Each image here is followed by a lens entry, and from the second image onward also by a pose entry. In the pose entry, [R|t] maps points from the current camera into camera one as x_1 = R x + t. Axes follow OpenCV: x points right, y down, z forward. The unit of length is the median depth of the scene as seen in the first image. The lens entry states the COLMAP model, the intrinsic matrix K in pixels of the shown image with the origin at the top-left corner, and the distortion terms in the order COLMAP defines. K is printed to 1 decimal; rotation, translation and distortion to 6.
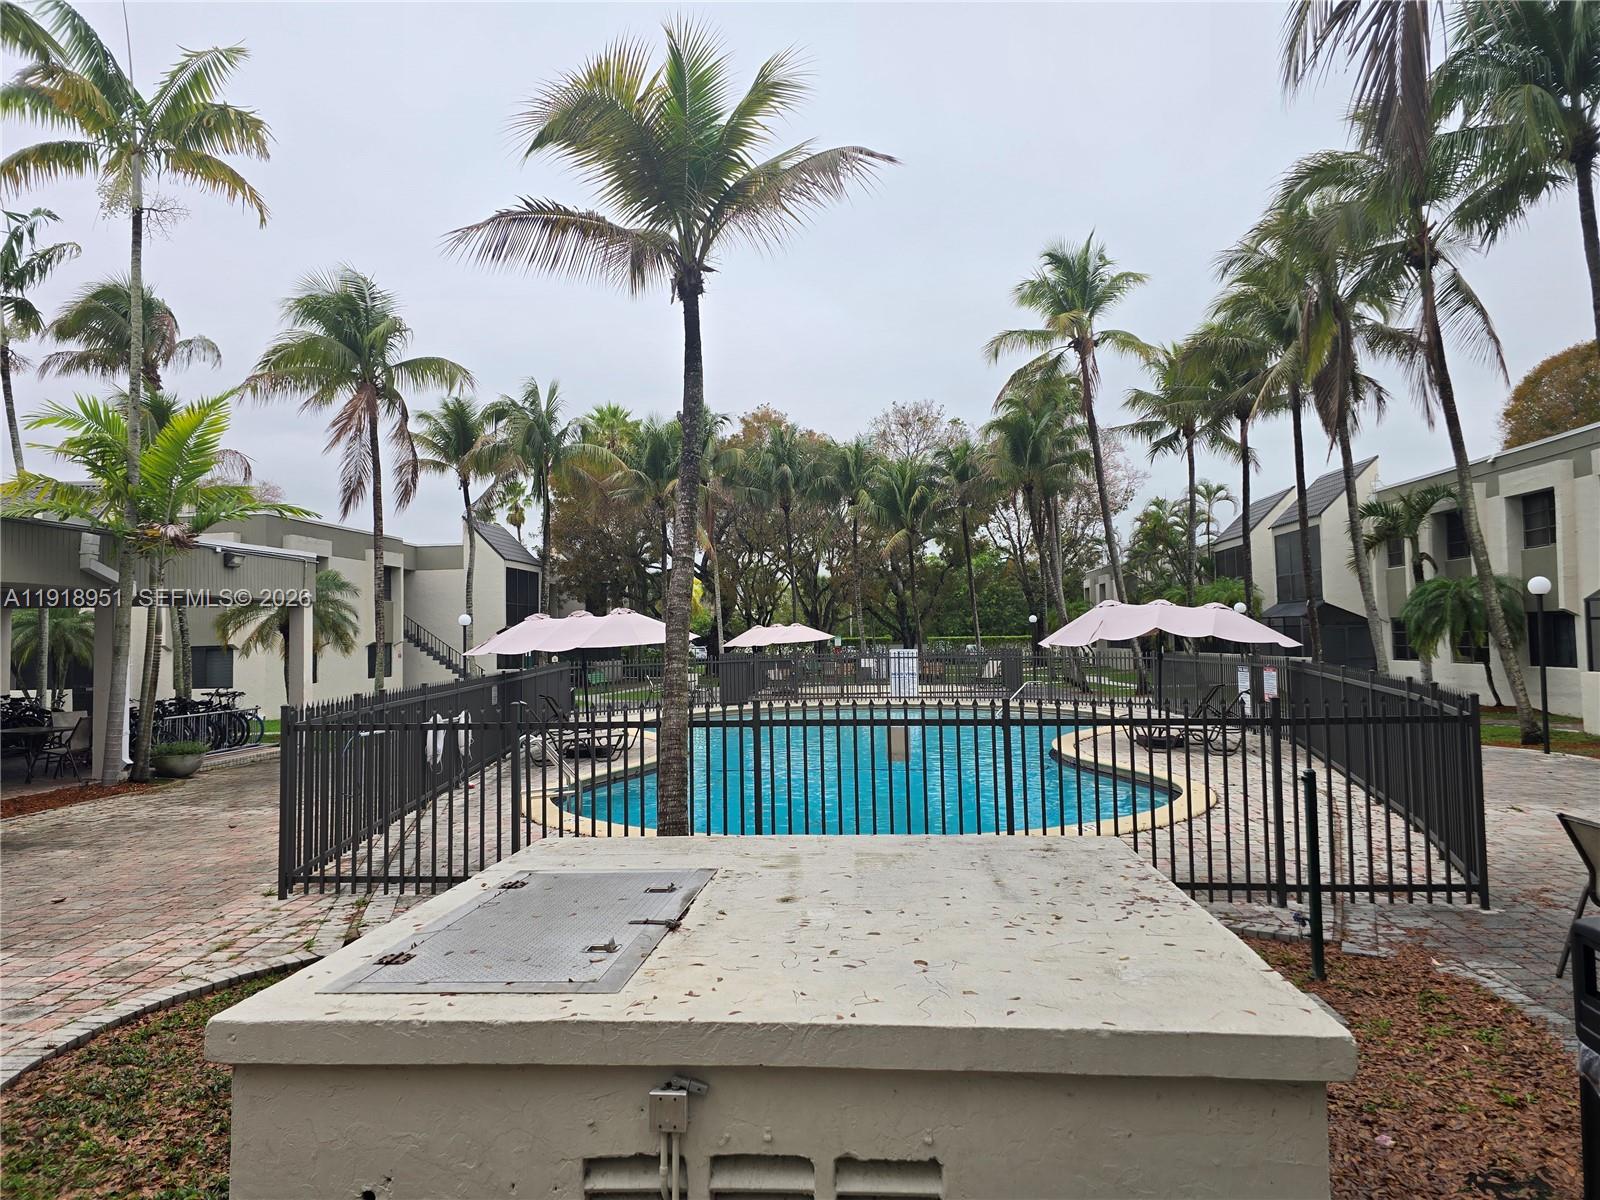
lens RADIAL K [[1066.2, 0, 800.8], [0, 1066.2, 592.2], [0, 0, 1]] dist [0.034918, -0.016498]
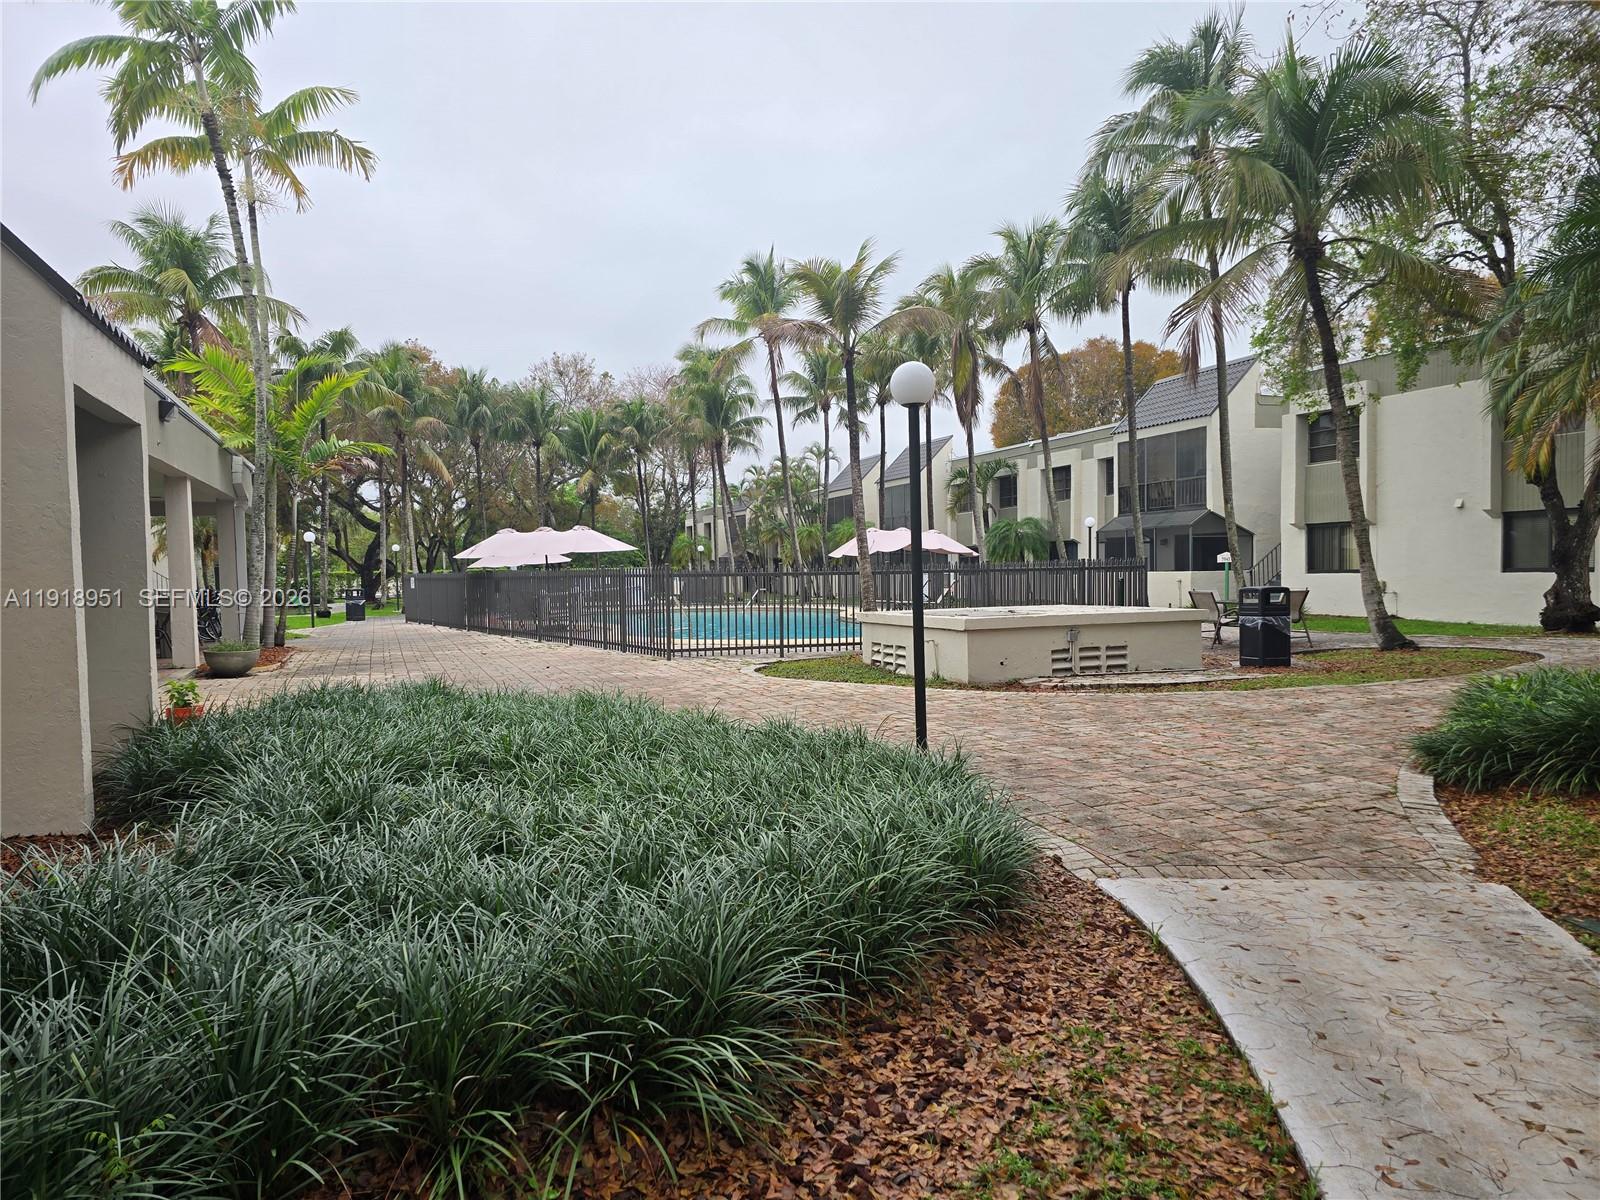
lens RADIAL K [[1066.2, 0, 800.7], [0, 1066.2, 606.5], [0, 0, 1]] dist [0.034918, -0.016498]
pose [[0.899133, -0.014870, 0.437422, -0.281741], [-0.014279, 0.997894, 0.063274, 0.015266], [-0.437442, -0.063138, 0.897027, -0.211996]]
